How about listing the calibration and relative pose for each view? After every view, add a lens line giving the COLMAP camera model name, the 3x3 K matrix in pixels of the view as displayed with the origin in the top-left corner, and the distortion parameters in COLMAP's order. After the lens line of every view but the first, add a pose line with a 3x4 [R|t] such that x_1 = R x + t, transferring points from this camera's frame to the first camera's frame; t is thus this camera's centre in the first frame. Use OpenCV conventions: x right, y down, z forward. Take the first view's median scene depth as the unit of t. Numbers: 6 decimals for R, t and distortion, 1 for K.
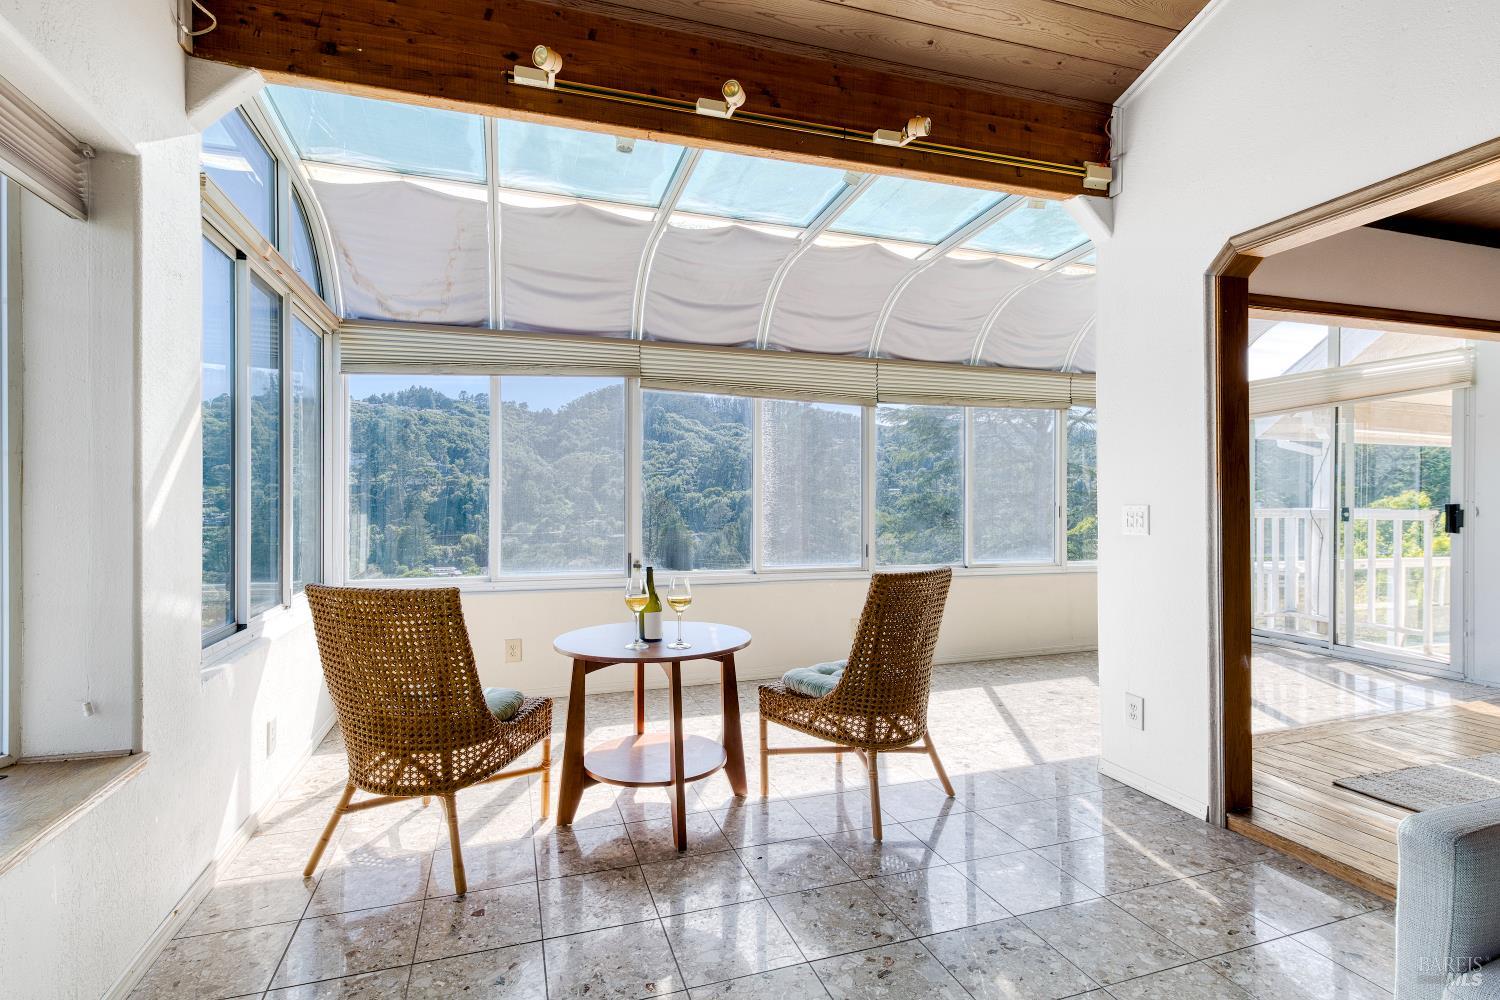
lens RADIAL K [[697.6, 0, 752.4], [0, 697.6, 505.5], [0, 0, 1]] dist [0.019362, -0.000413]
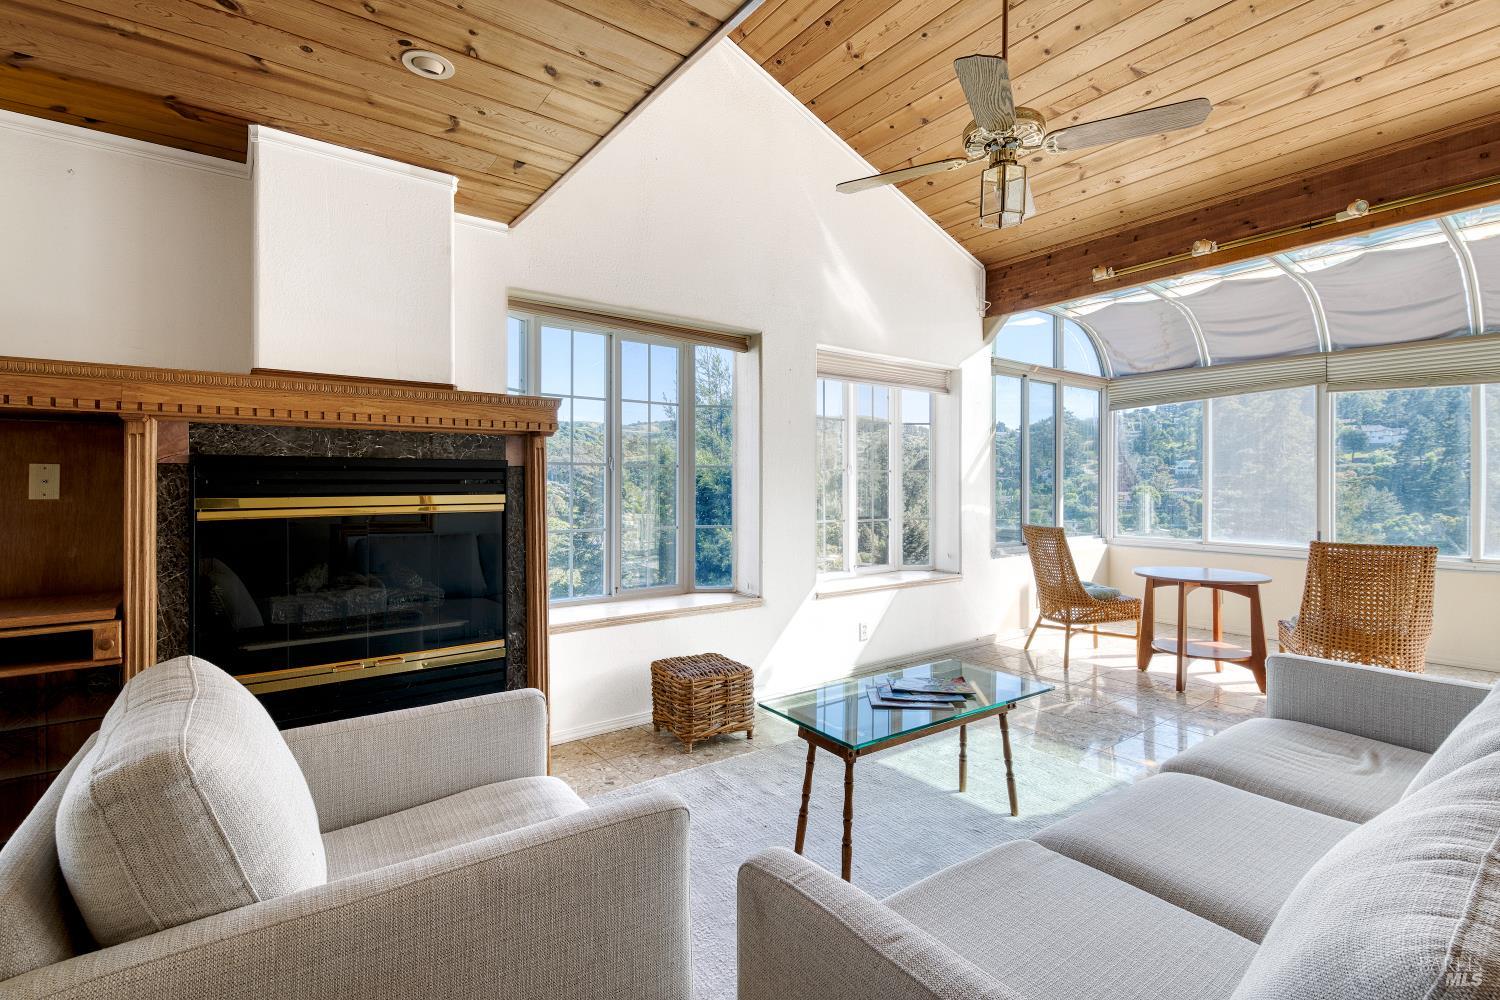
lens RADIAL K [[689.8, 0, 753.6], [0, 689.8, 486.9], [0, 0, 1]] dist [0.010699, -0.000639]
pose [[0.295523, 0.007828, -0.955304, 1.093040], [-0.009323, 0.999942, 0.005310, -0.007681], [0.955290, 0.007337, 0.295579, -0.447078]]
